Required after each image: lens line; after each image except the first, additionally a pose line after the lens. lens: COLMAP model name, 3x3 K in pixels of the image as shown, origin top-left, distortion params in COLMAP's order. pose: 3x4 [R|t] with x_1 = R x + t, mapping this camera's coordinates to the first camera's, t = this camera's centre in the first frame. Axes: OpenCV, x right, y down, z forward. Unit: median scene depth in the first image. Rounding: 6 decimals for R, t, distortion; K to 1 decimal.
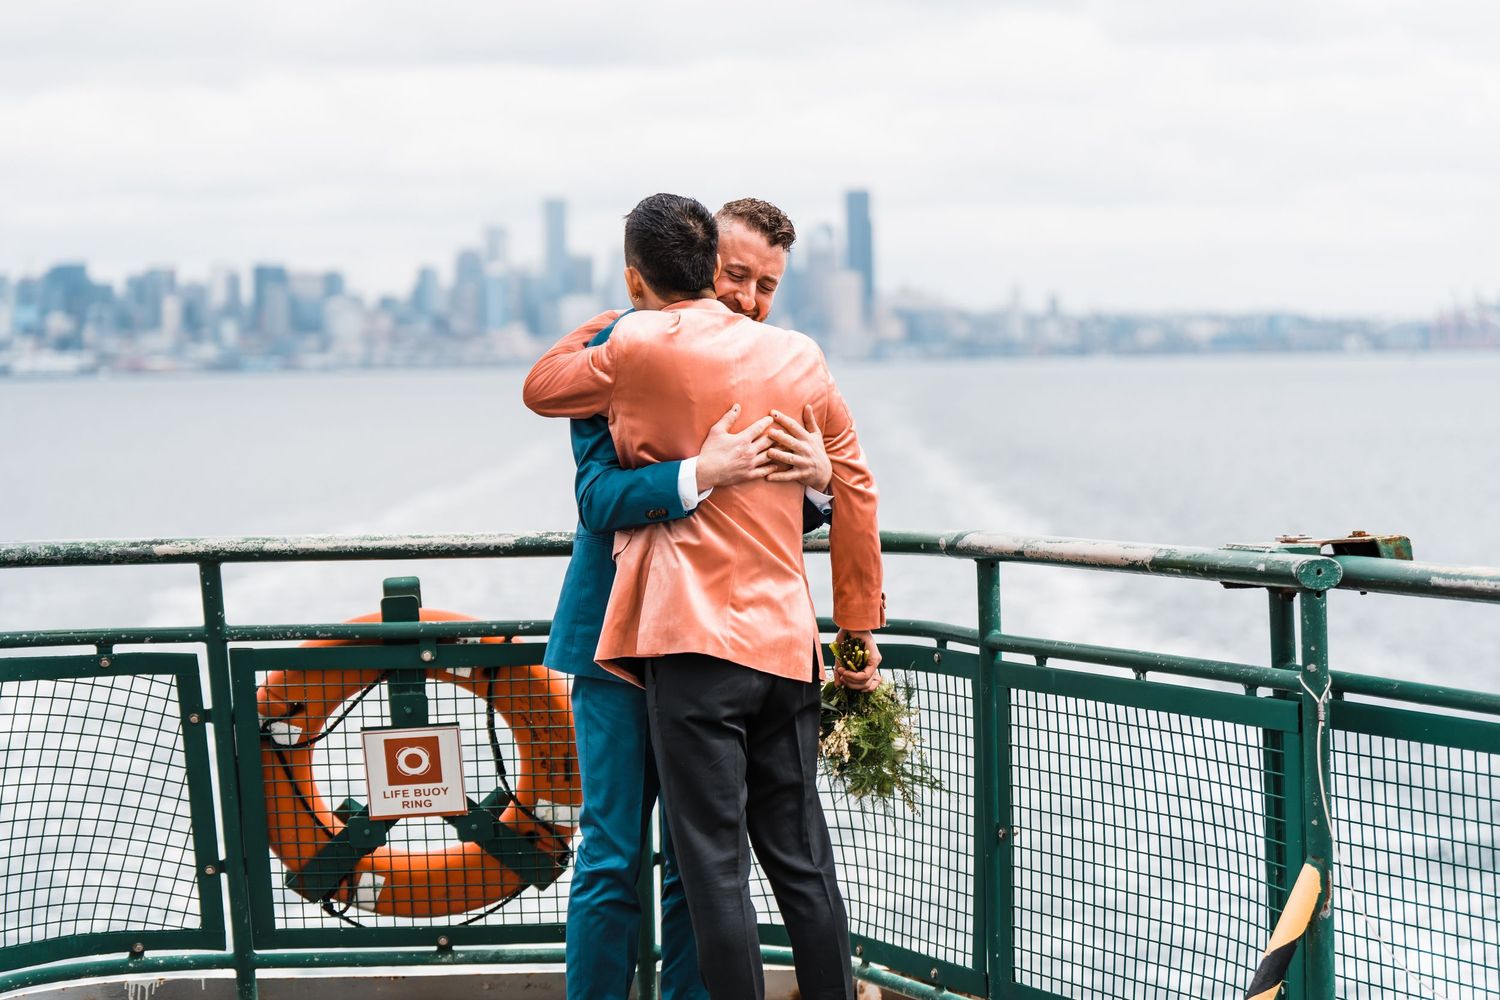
lens RADIAL K [[3812.4, 0, 750.0], [0, 3812.4, 500.0], [0, 0, 1]] dist [0.030311, -0.117169]
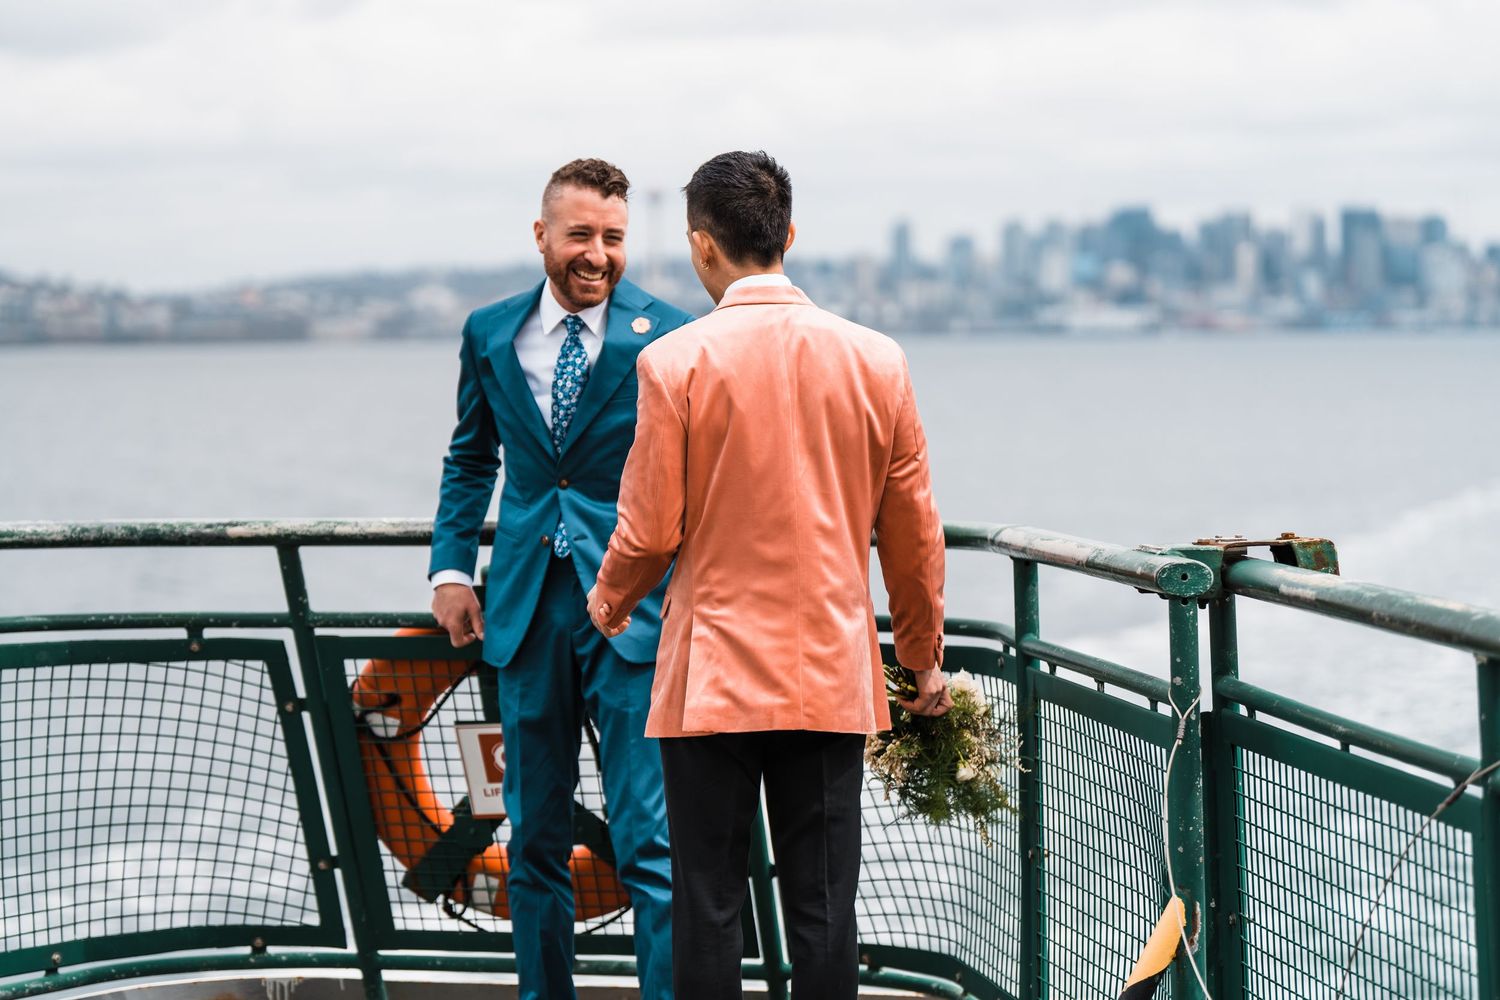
lens RADIAL K [[4335.1, 0, 750.0], [0, 4335.1, 500.0], [0, 0, 1]] dist [0.005261, 0.687852]
pose [[0.964954, 0.014608, -0.262011, 0.254298], [-0.013153, 0.999887, 0.007308, -0.004710], [0.262088, -0.003606, 0.965037, -0.028957]]
